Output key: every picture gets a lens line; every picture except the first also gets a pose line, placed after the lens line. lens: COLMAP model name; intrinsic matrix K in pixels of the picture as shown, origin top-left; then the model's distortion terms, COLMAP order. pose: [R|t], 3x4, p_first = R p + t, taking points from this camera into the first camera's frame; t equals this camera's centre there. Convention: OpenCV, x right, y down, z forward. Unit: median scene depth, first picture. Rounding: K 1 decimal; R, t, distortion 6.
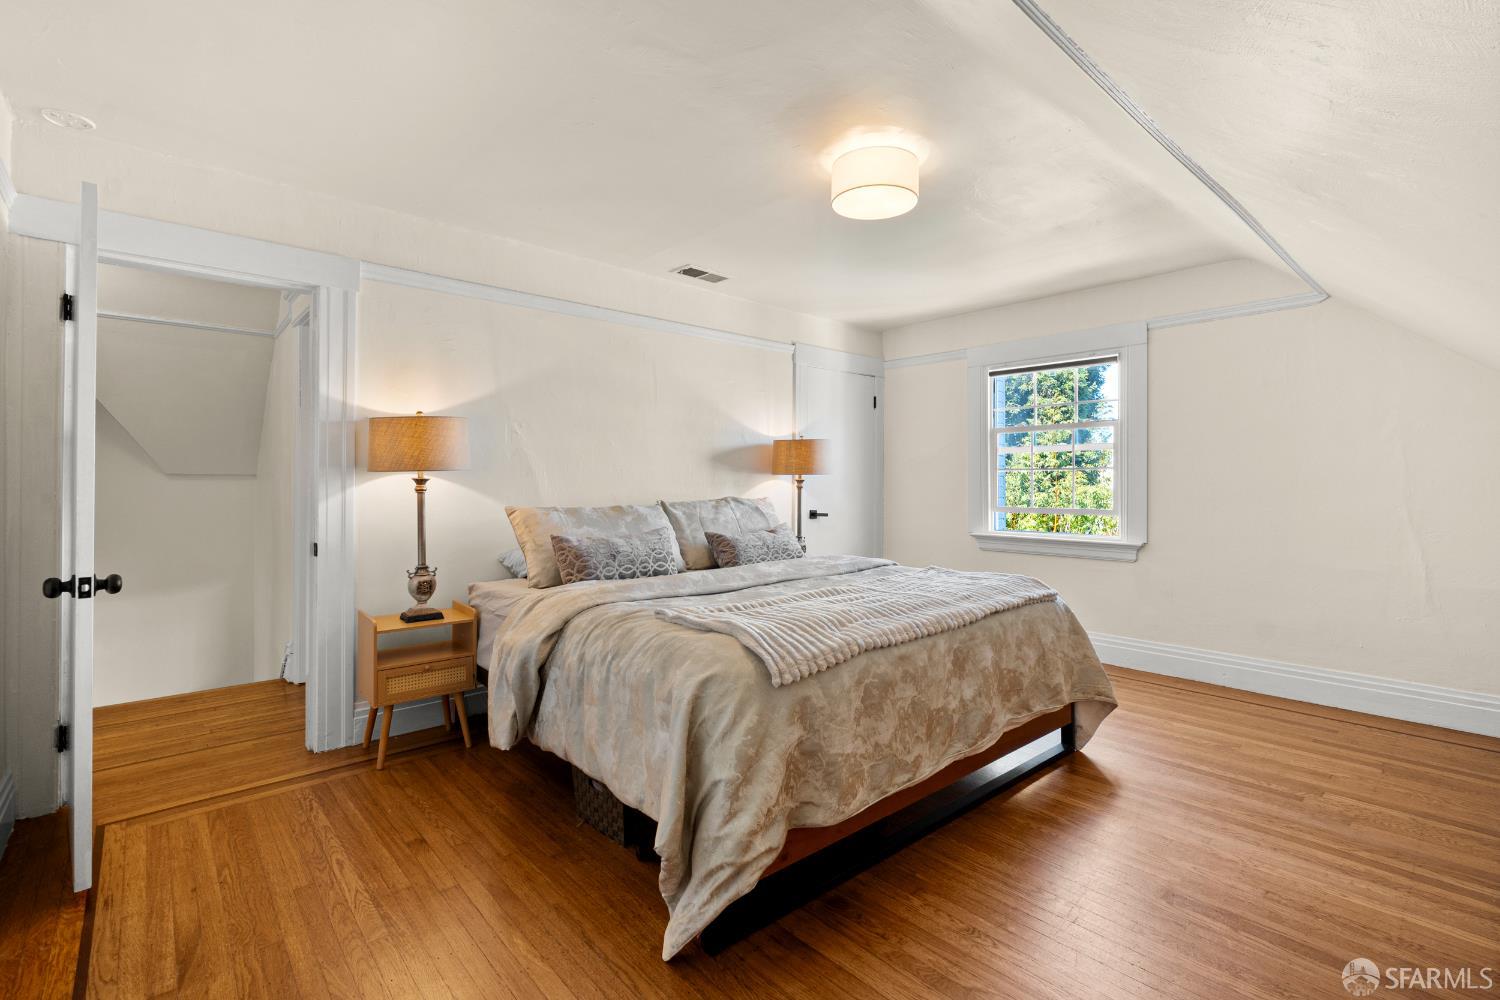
lens RADIAL K [[675.3, 0, 746.8], [0, 675.3, 491.0], [0, 0, 1]] dist [-0.003866, 0.000245]
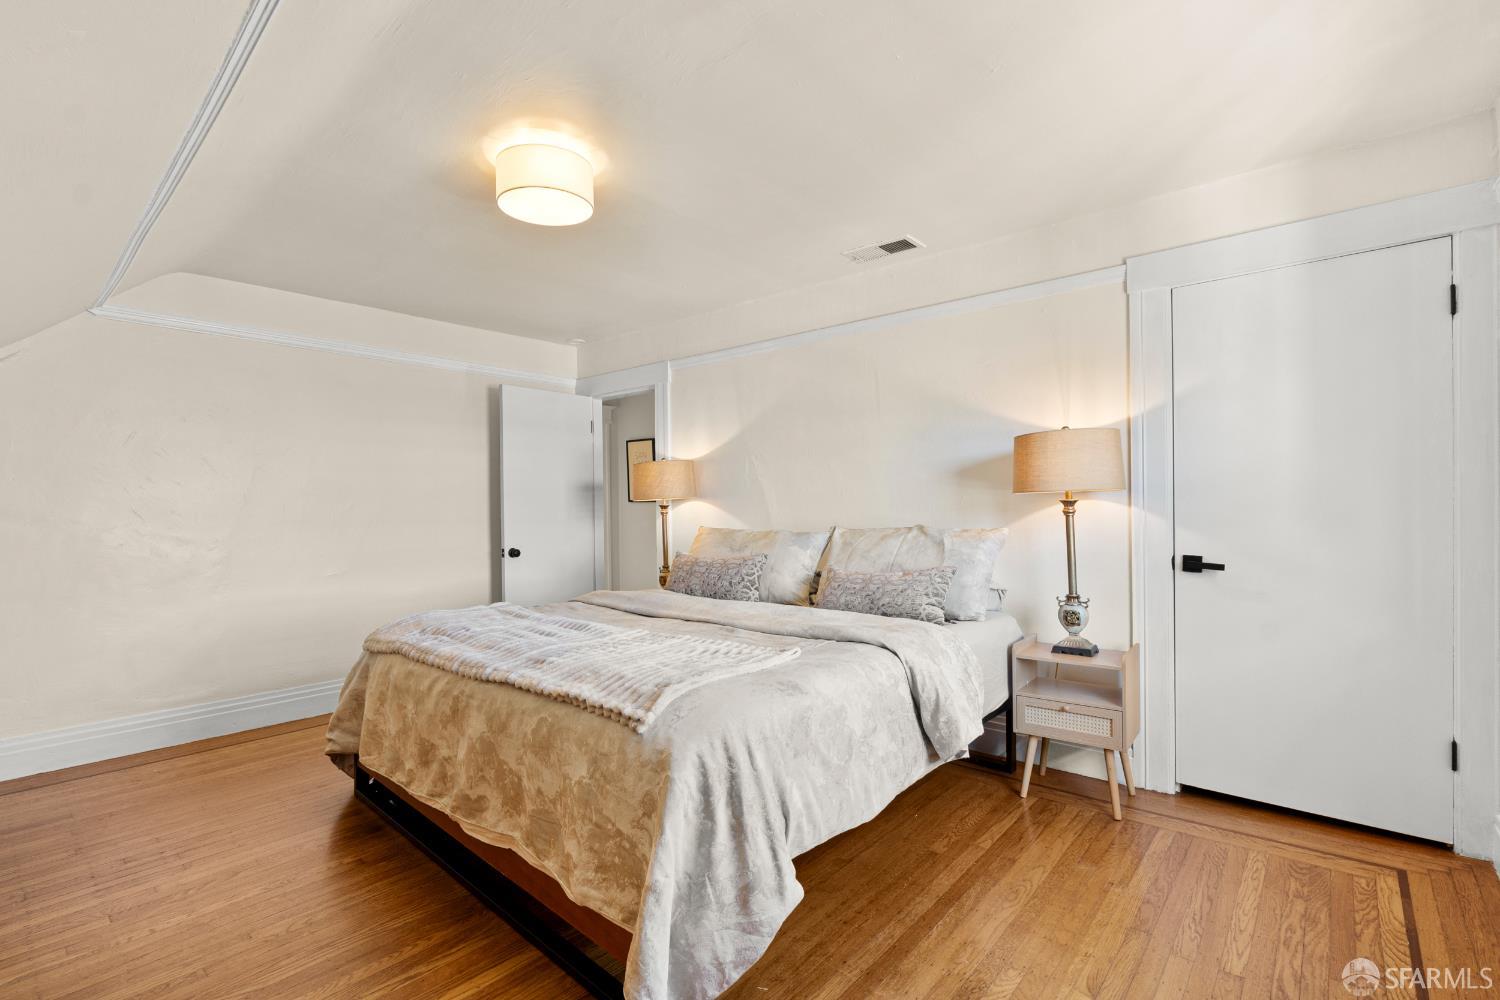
lens RADIAL K [[675.3, 0, 746.8], [0, 675.3, 491.0], [0, 0, 1]] dist [-0.003866, 0.000245]
pose [[0.117593, -0.028790, -0.992645, 0.641215], [-0.008891, 0.999509, -0.030043, -0.003322], [0.993022, 0.012359, 0.117279, 0.668657]]
